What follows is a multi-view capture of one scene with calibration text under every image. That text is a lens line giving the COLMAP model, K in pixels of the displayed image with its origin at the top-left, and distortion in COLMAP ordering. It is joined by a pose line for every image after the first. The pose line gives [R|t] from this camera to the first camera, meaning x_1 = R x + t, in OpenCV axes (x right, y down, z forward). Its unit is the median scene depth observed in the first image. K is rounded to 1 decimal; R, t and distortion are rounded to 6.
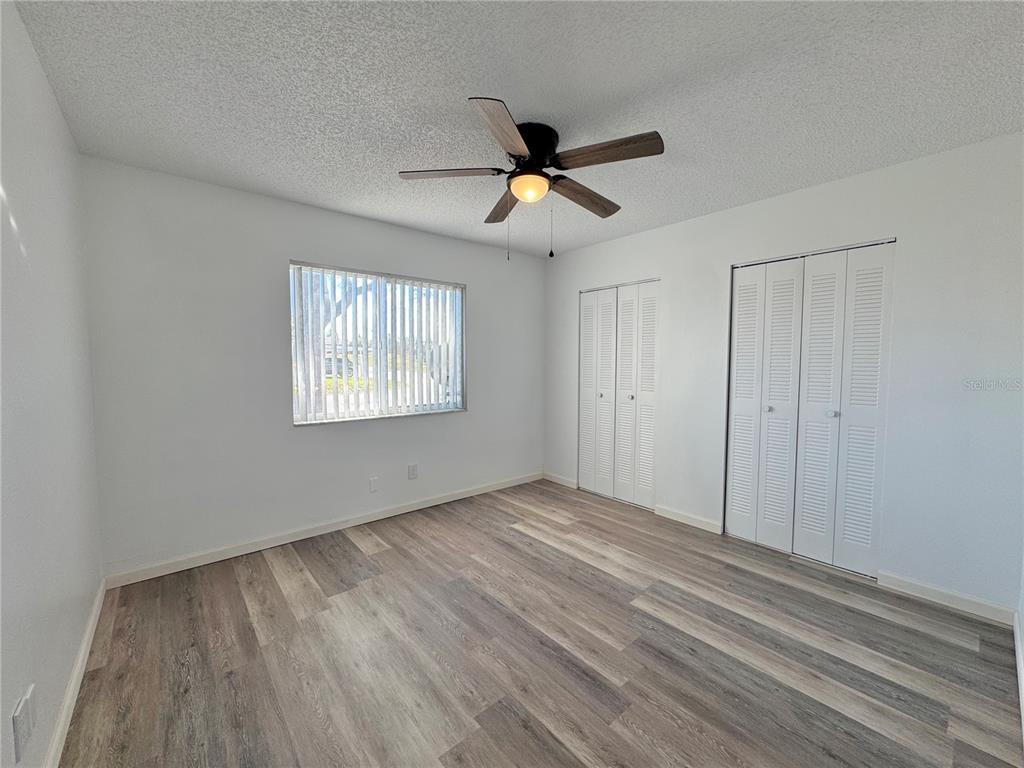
lens RADIAL K [[407.6, 0, 512.0], [0, 407.6, 384.0], [0, 0, 1]] dist [-0.002825, 0.000019]
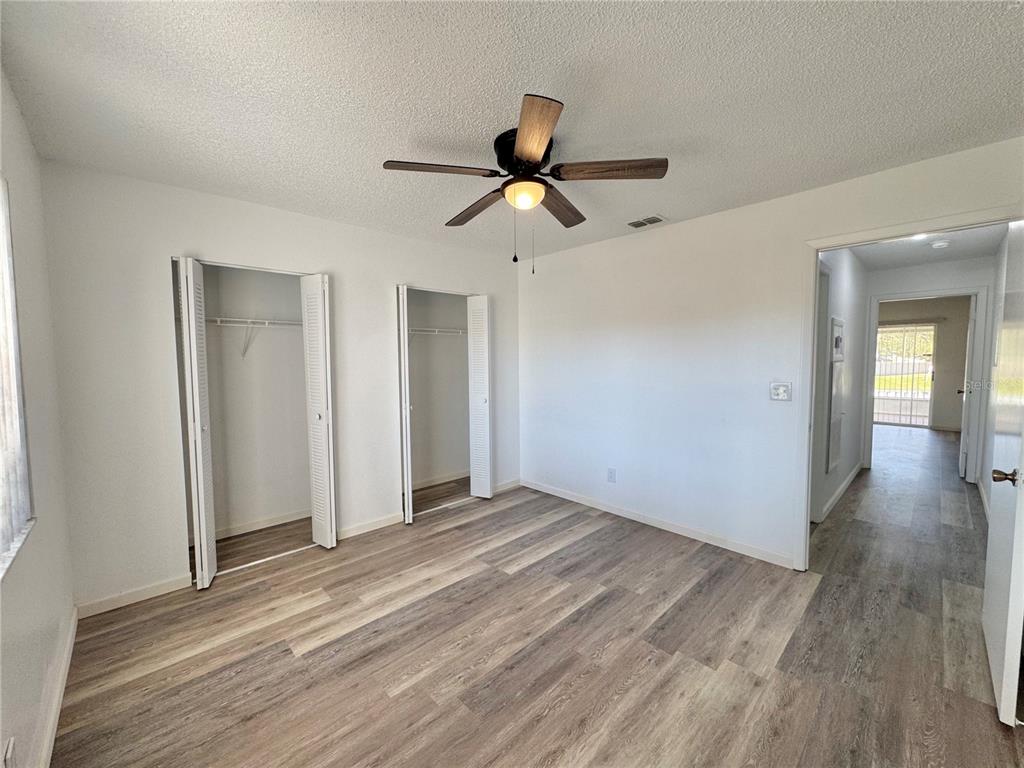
lens RADIAL K [[407.6, 0, 512.0], [0, 407.6, 384.0], [0, 0, 1]] dist [-0.002825, 0.000019]
pose [[-0.056861, -0.065165, 0.996253, -0.798880], [0.064171, 0.995566, 0.068783, -0.092418], [-0.996318, 0.067842, -0.052427, 0.941143]]
